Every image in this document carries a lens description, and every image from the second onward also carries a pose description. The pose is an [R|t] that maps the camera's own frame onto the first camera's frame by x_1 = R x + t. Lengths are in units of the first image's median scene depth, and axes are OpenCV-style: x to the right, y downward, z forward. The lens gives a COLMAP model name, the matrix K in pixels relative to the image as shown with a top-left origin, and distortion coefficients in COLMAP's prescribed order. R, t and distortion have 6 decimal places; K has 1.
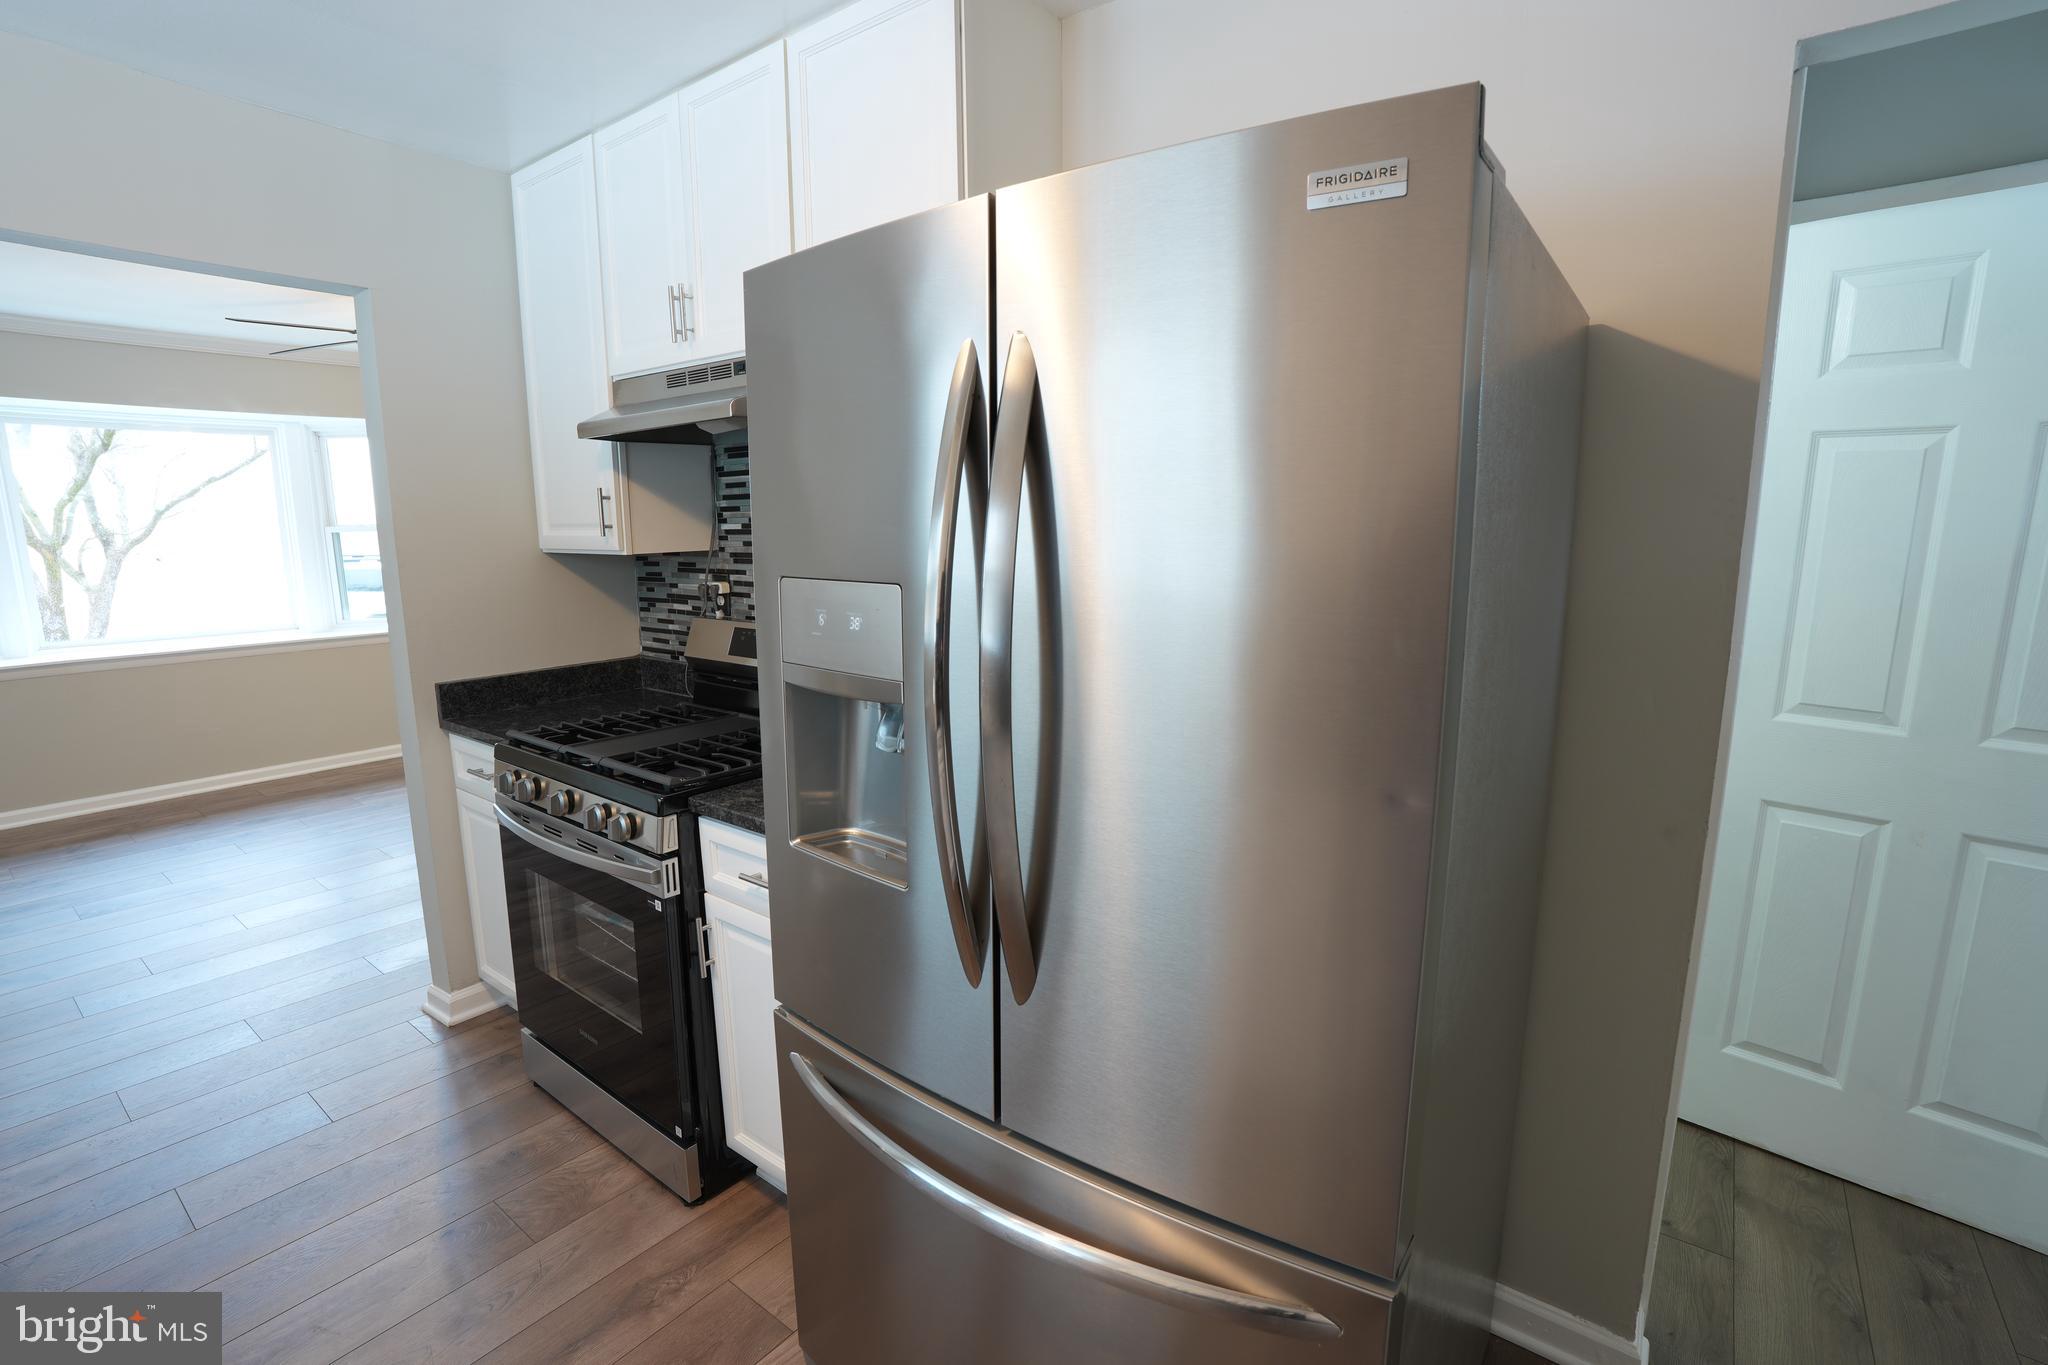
lens RADIAL K [[945.0, 0, 1019.0], [0, 945.0, 676.1], [0, 0, 1]] dist [-0.069979, 0.026292]
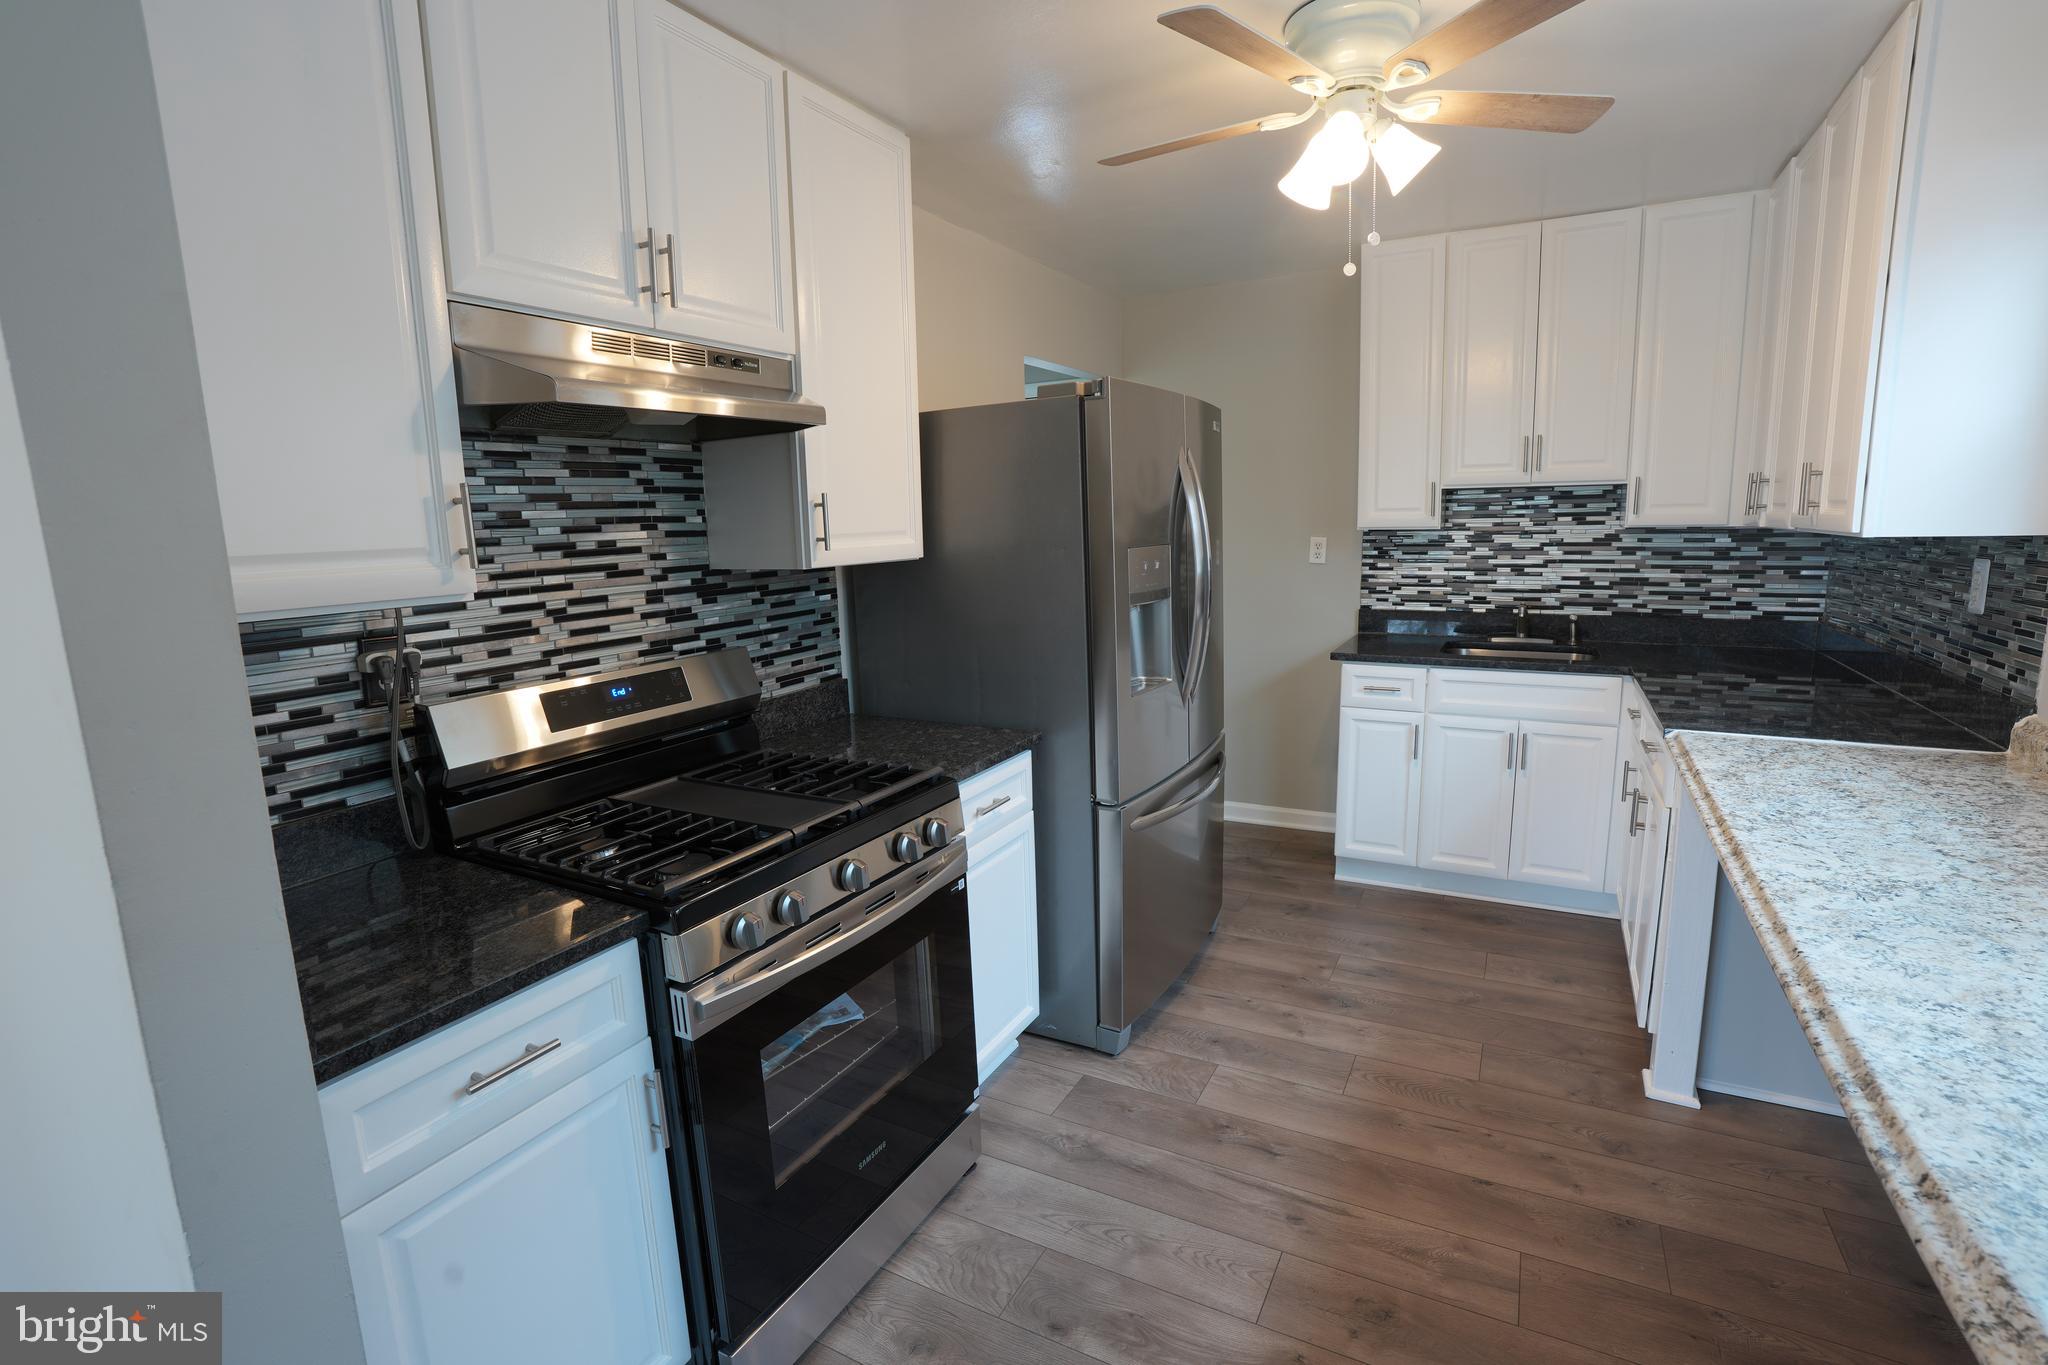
lens RADIAL K [[945.0, 0, 1019.0], [0, 945.0, 676.1], [0, 0, 1]] dist [-0.069979, 0.026292]
pose [[-0.147009, -0.156274, 0.976712, -0.942498], [0.195160, 0.963447, 0.183526, -0.112195], [-0.969691, 0.217595, -0.111137, 0.670519]]
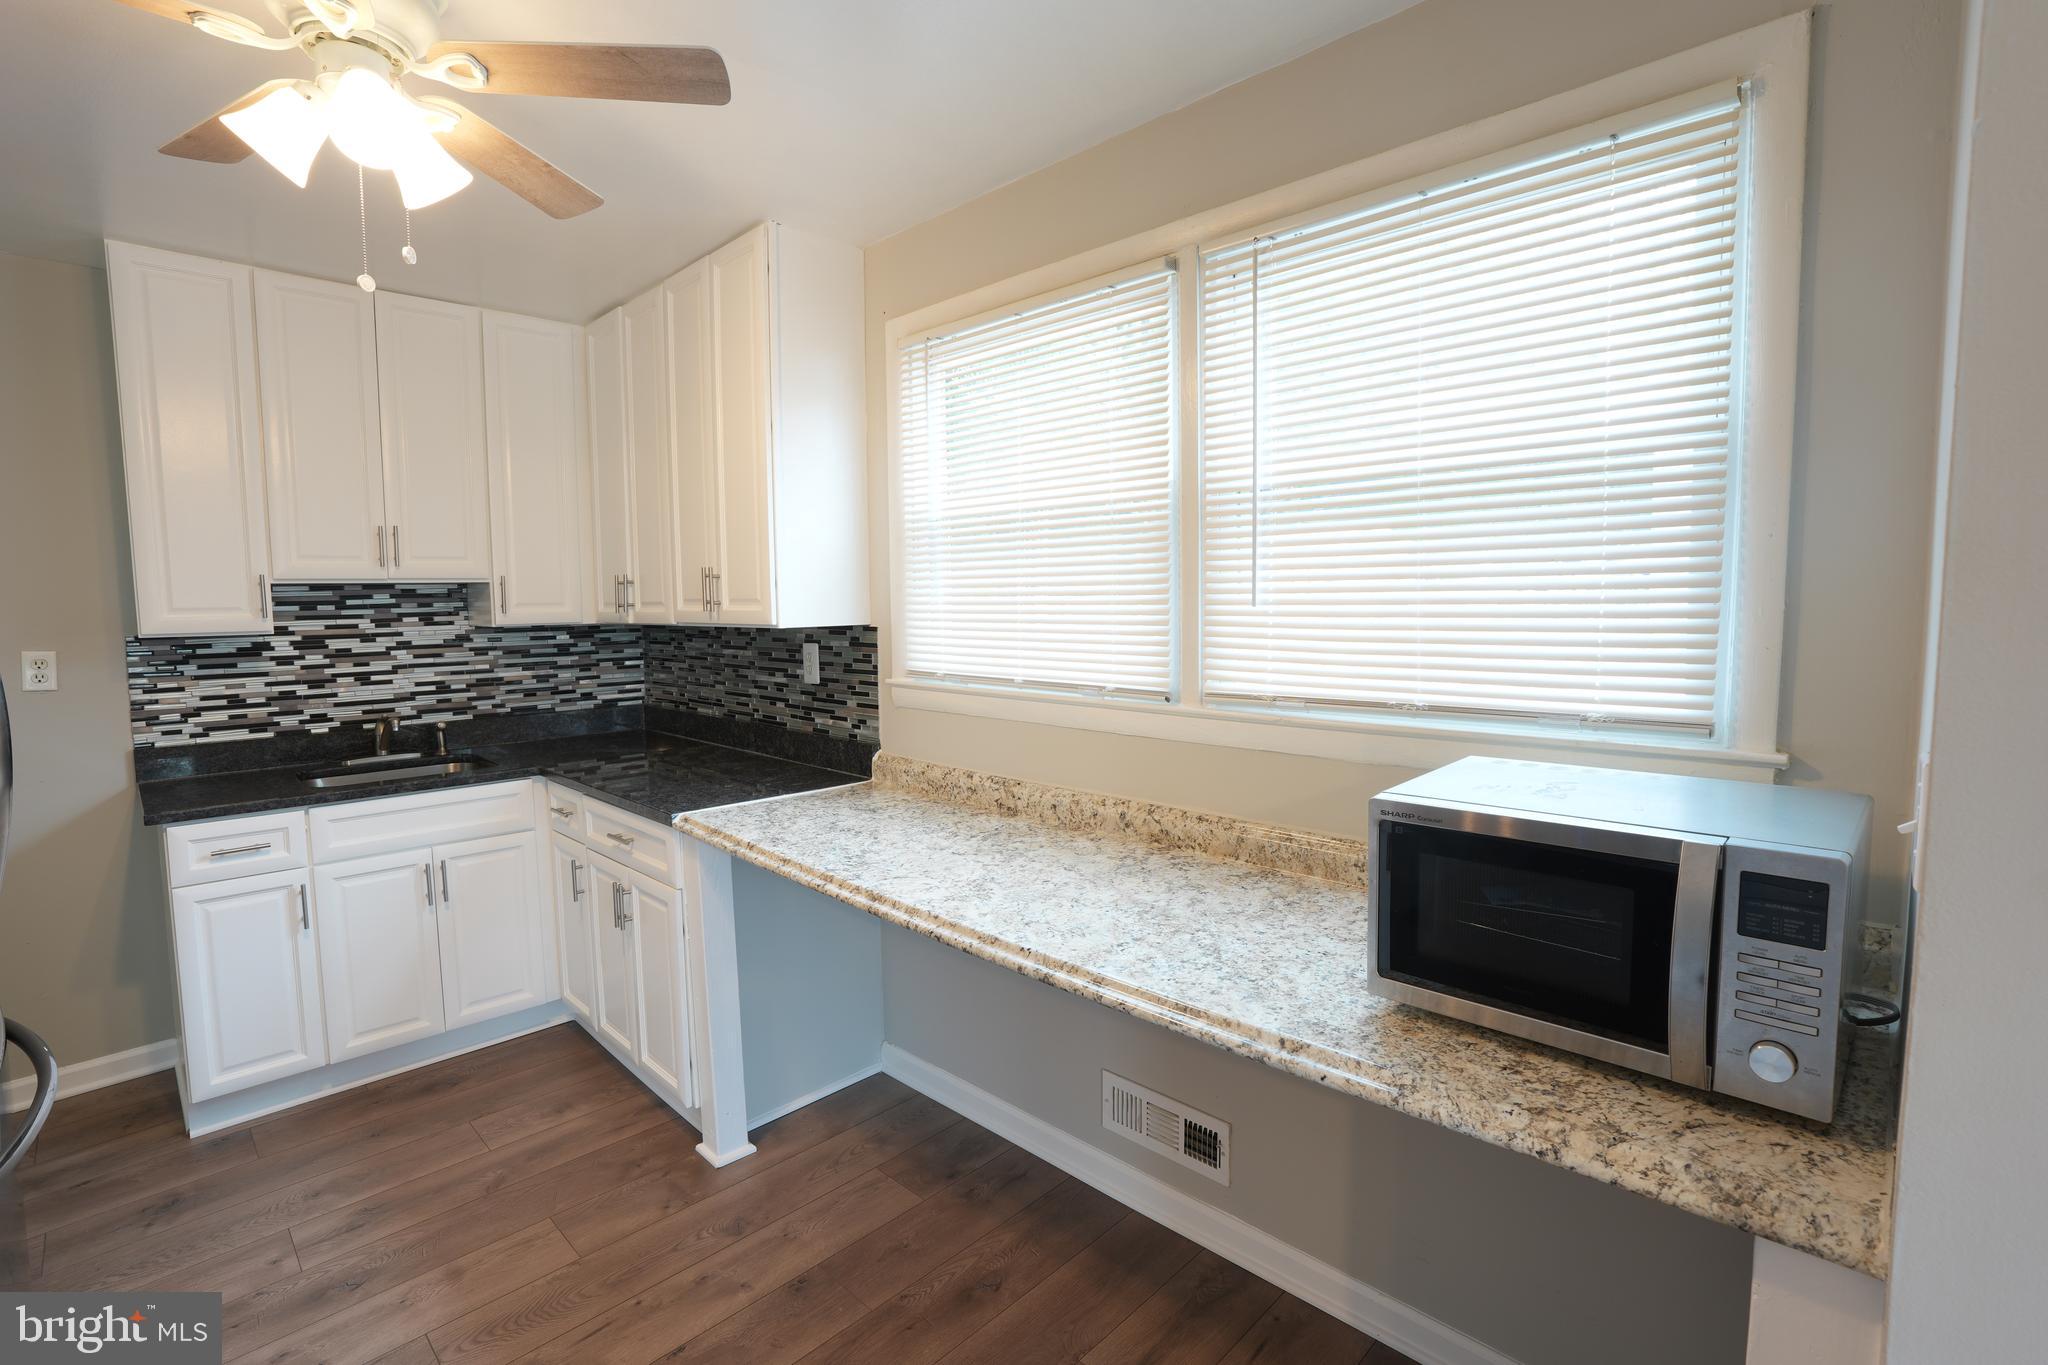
lens RADIAL K [[940.7, 0, 1019.5], [0, 940.7, 675.7], [0, 0, 1]] dist [-0.070405, 0.027155]
pose [[-0.991813, 0.004814, 0.127609, -0.677557], [0.036784, 0.967705, 0.249388, -0.131148], [-0.122288, 0.252040, -0.959959, 0.781575]]
